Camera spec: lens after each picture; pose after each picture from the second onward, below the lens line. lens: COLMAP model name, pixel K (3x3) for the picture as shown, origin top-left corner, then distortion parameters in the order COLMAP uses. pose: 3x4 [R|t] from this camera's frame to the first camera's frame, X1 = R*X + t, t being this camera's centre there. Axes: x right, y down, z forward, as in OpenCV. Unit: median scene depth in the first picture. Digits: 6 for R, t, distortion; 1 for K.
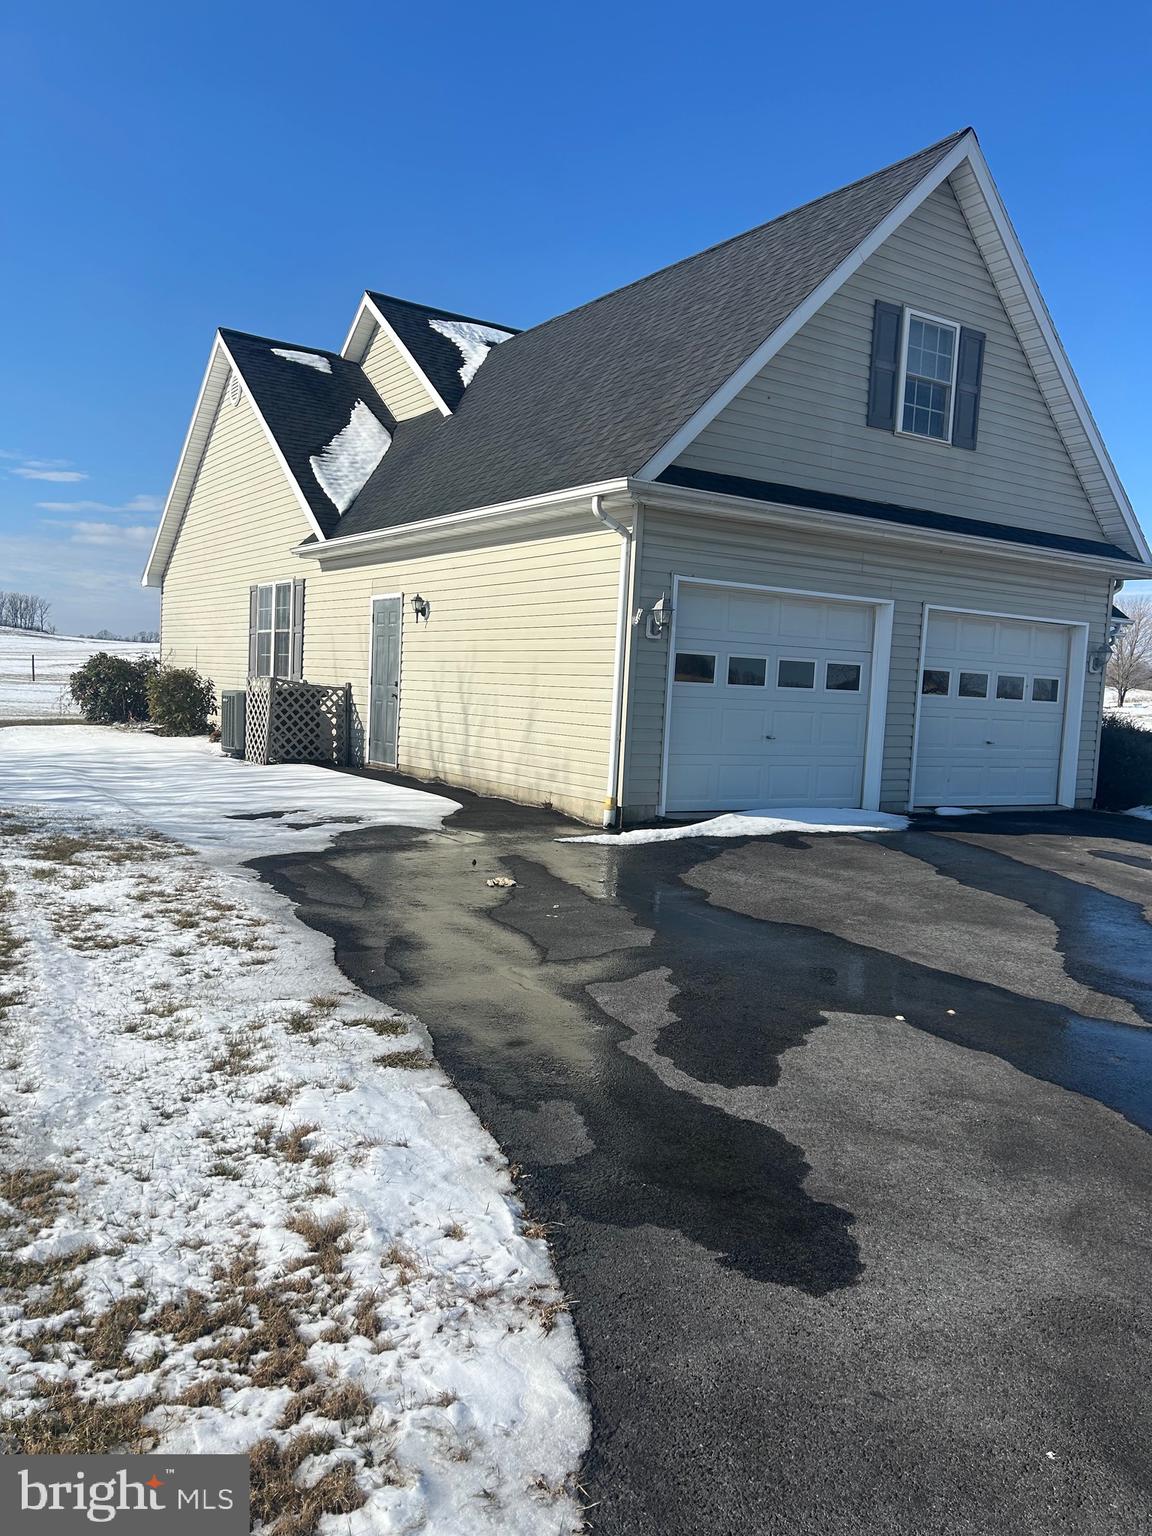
lens RADIAL K [[1130.7, 0, 578.2], [0, 1130.7, 772.8], [0, 0, 1]] dist [0.060803, -0.100556]
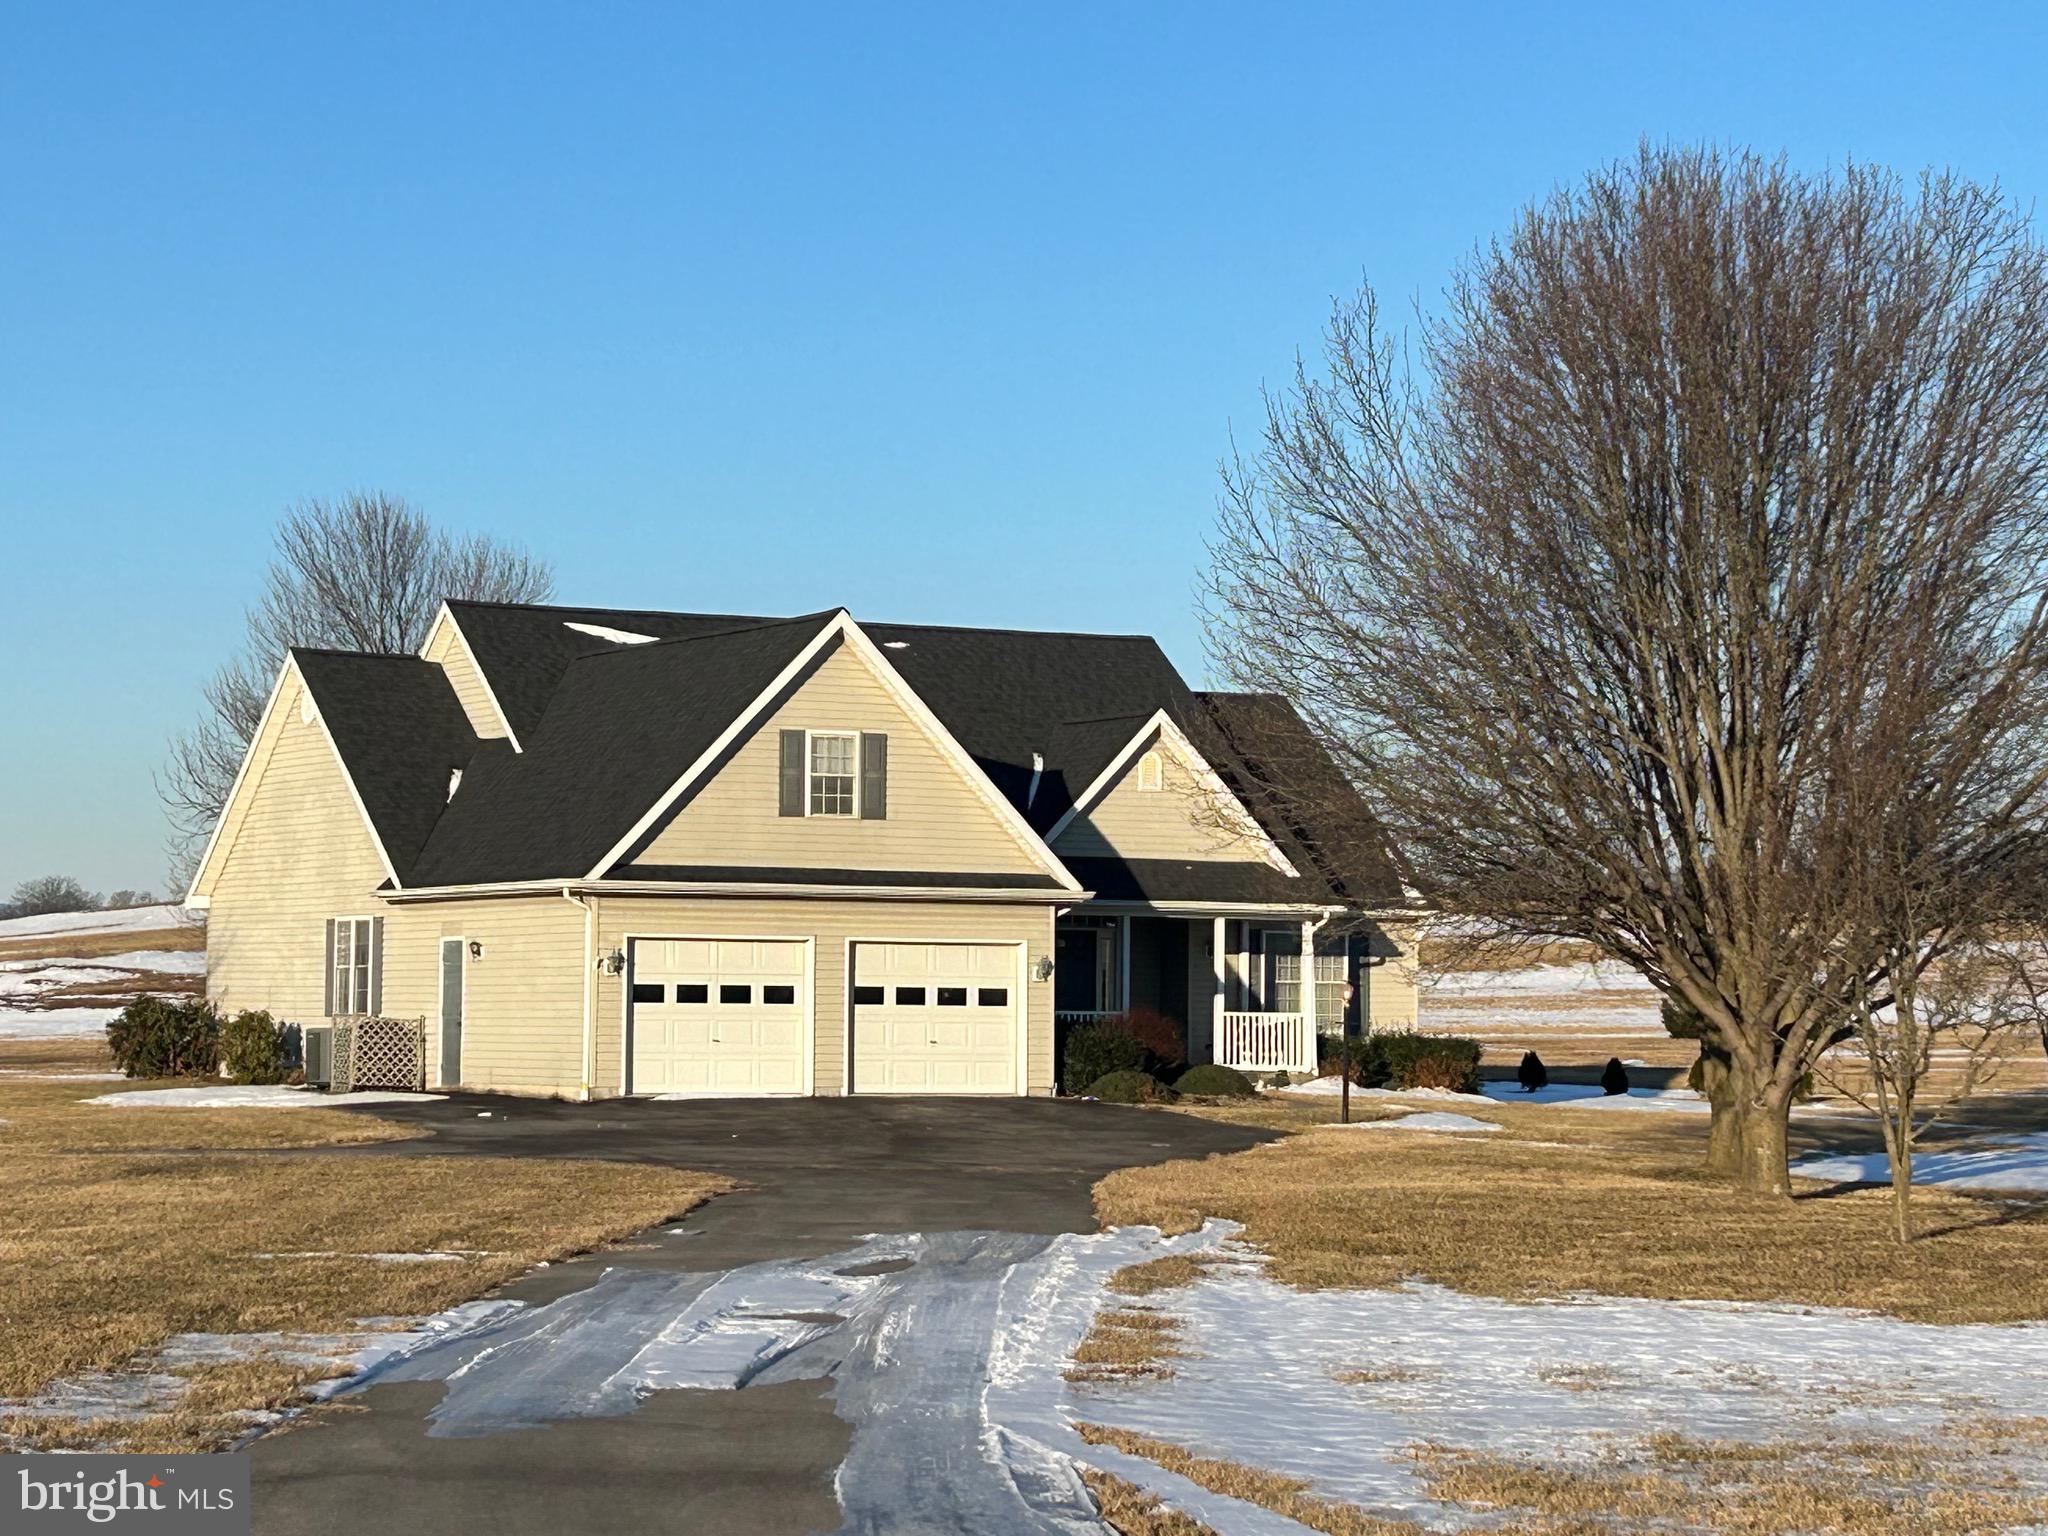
lens RADIAL K [[4752.0, 0, 1024.3], [0, 4752.0, 769.2], [0, 0, 1]] dist [0.548748, 0.053209]
pose [[0.993456, -0.044074, -0.105373, 0.948907], [0.030336, 0.991234, -0.128590, 0.324826], [0.110117, 0.124552, 0.986084, -3.845239]]
